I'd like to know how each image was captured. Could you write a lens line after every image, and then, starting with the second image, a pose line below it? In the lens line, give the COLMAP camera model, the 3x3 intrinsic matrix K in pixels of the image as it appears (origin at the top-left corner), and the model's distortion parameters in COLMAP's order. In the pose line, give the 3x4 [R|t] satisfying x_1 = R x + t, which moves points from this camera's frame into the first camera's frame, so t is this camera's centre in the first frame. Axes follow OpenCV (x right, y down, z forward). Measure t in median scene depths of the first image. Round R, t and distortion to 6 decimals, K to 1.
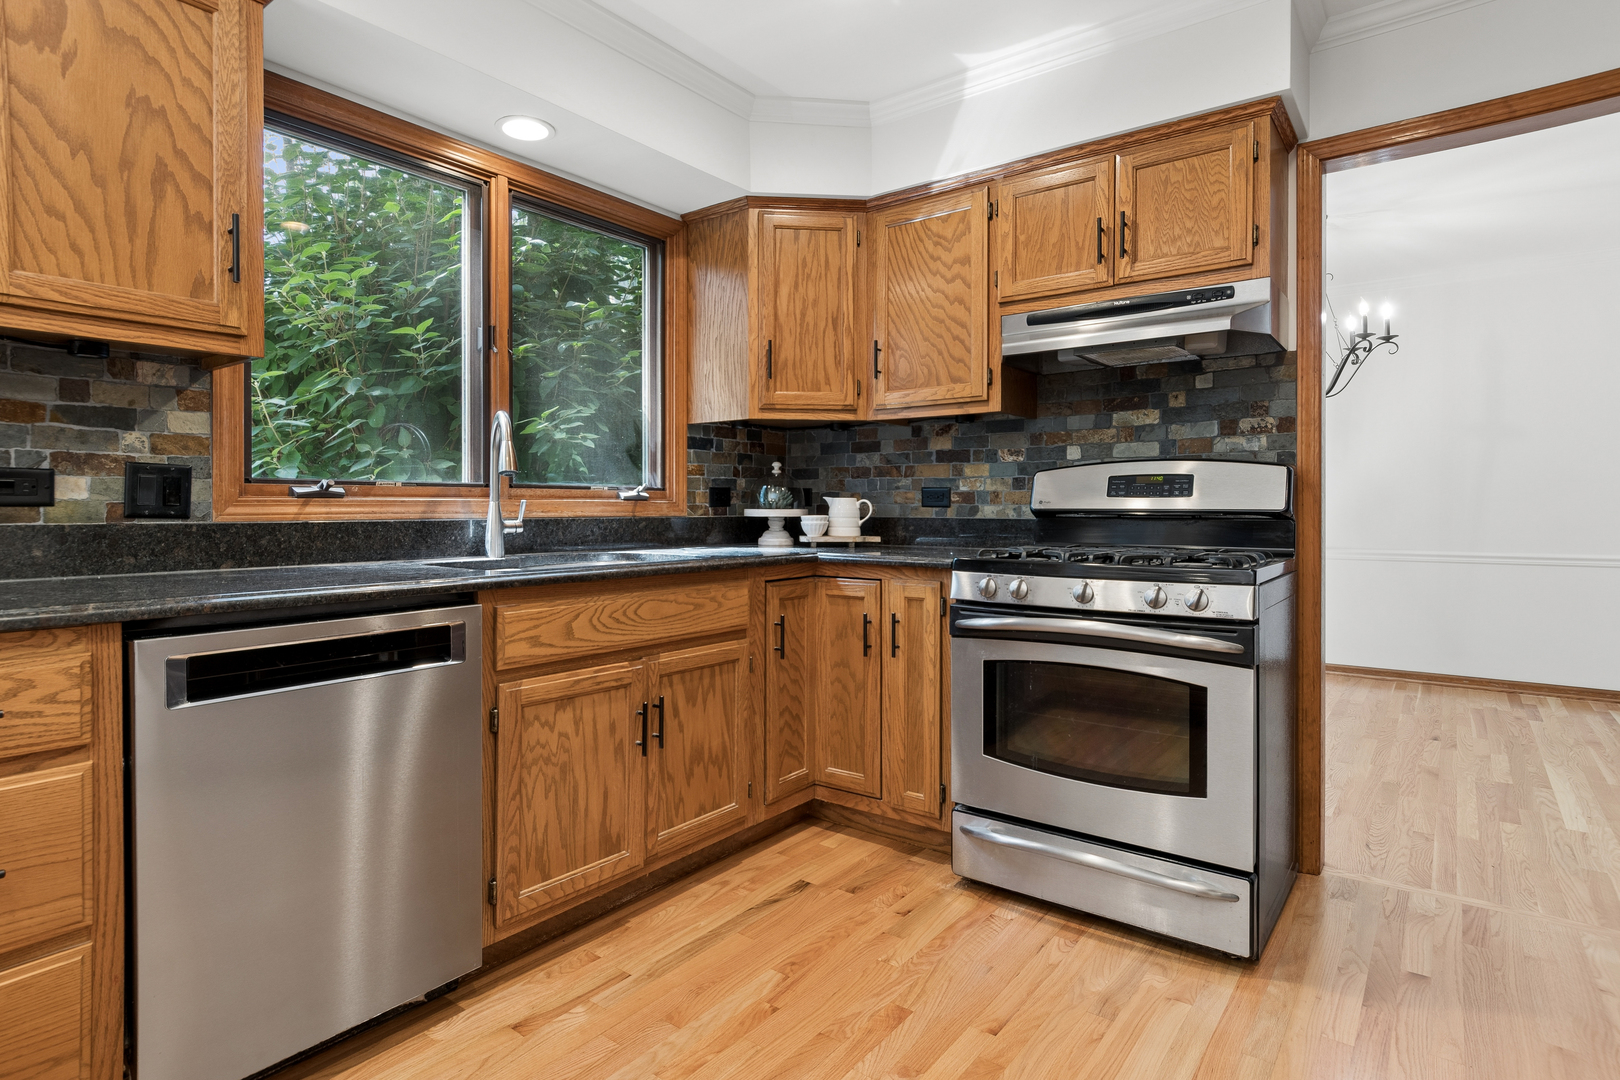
lens RADIAL K [[866.6, 0, 793.4], [0, 866.6, 509.8], [0, 0, 1]] dist [0.009707, -0.004446]
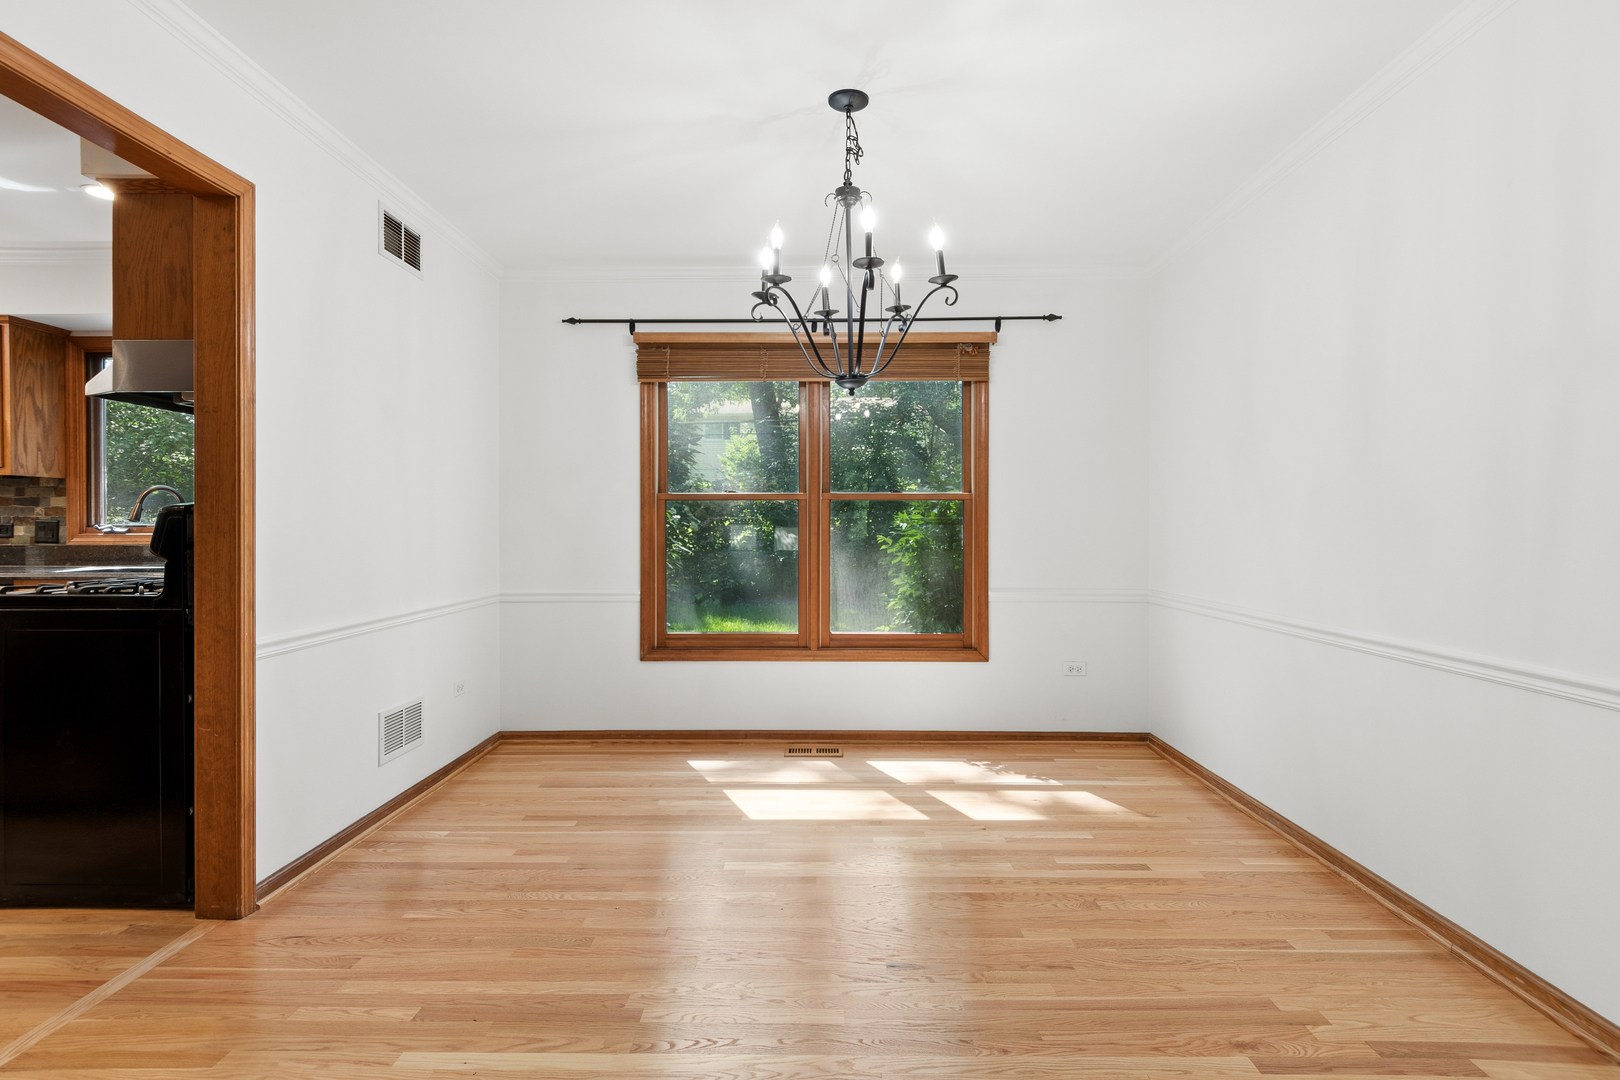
lens RADIAL K [[866.6, 0, 809.5], [0, 866.6, 538.6], [0, 0, 1]] dist [0.009707, -0.004446]
pose [[0.574695, 0.005468, -0.818350, 1.845030], [-0.003138, 0.999985, 0.004478, -0.015001], [0.818362, -0.000006, 0.574703, 1.027778]]
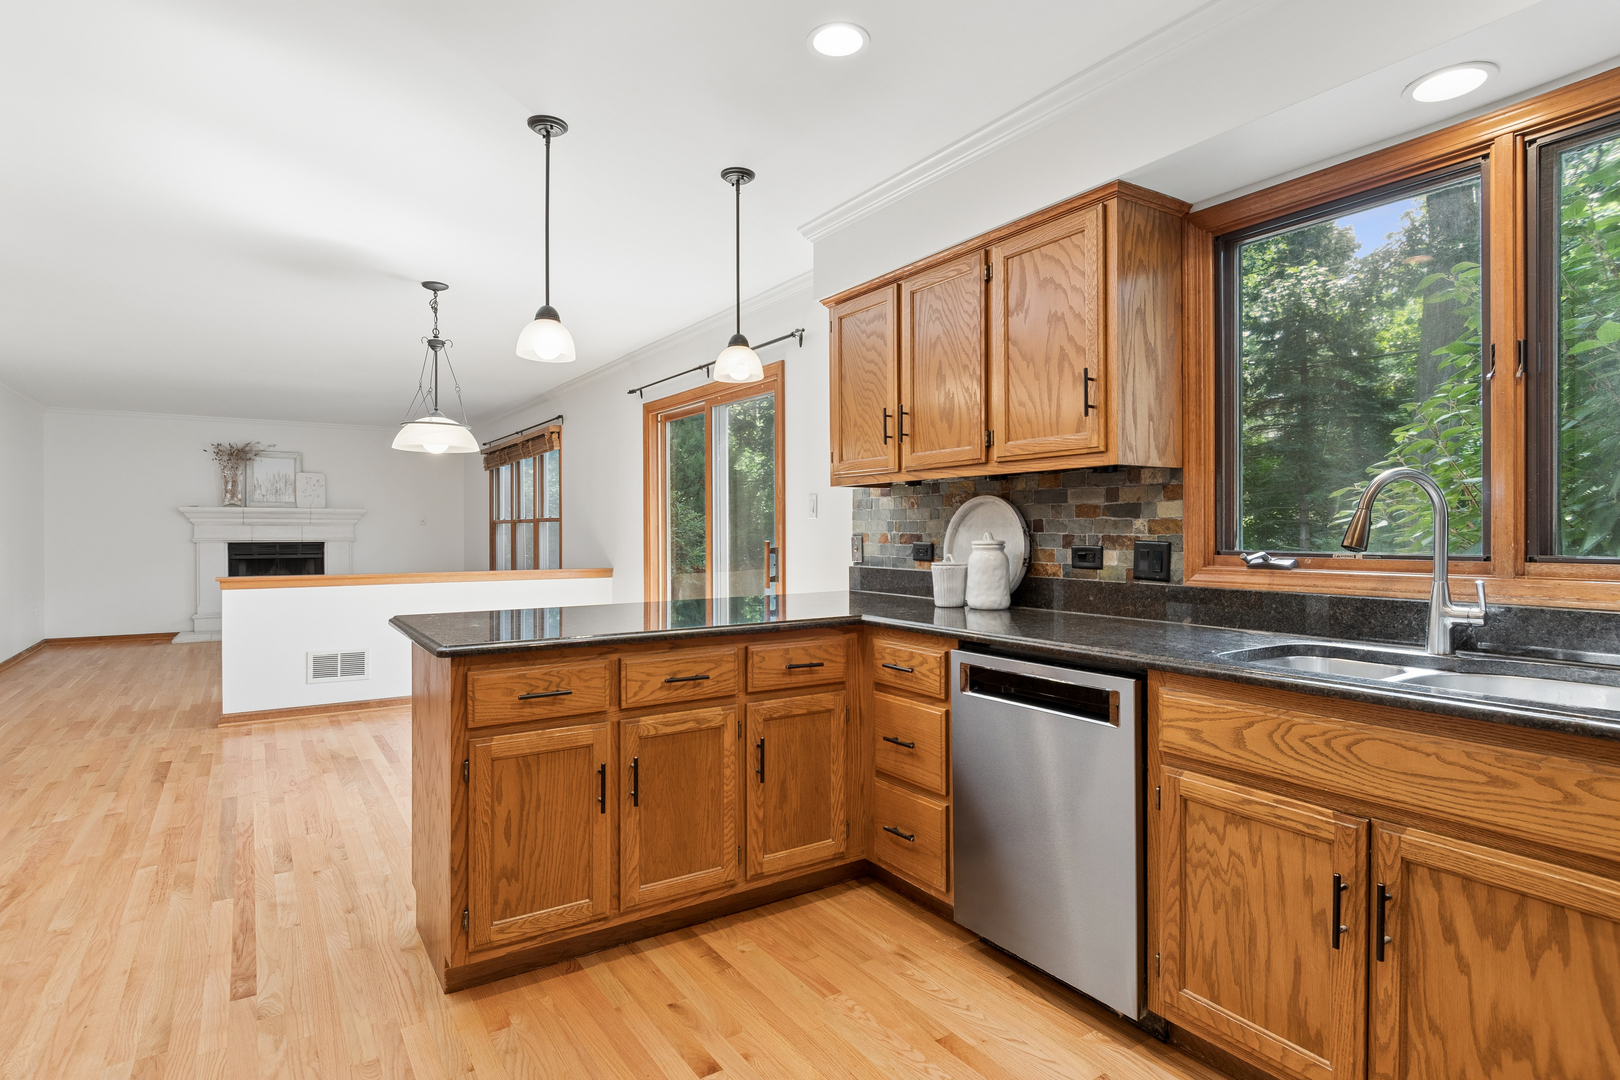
lens RADIAL K [[866.6, 0, 814.6], [0, 866.6, 536.5], [0, 0, 1]] dist [0.009707, -0.004446]
pose [[-0.329861, 0.010845, -0.943967, 0.573120], [0.000543, 0.999936, 0.011299, -0.058500], [0.944029, 0.003214, -0.329846, 0.729867]]
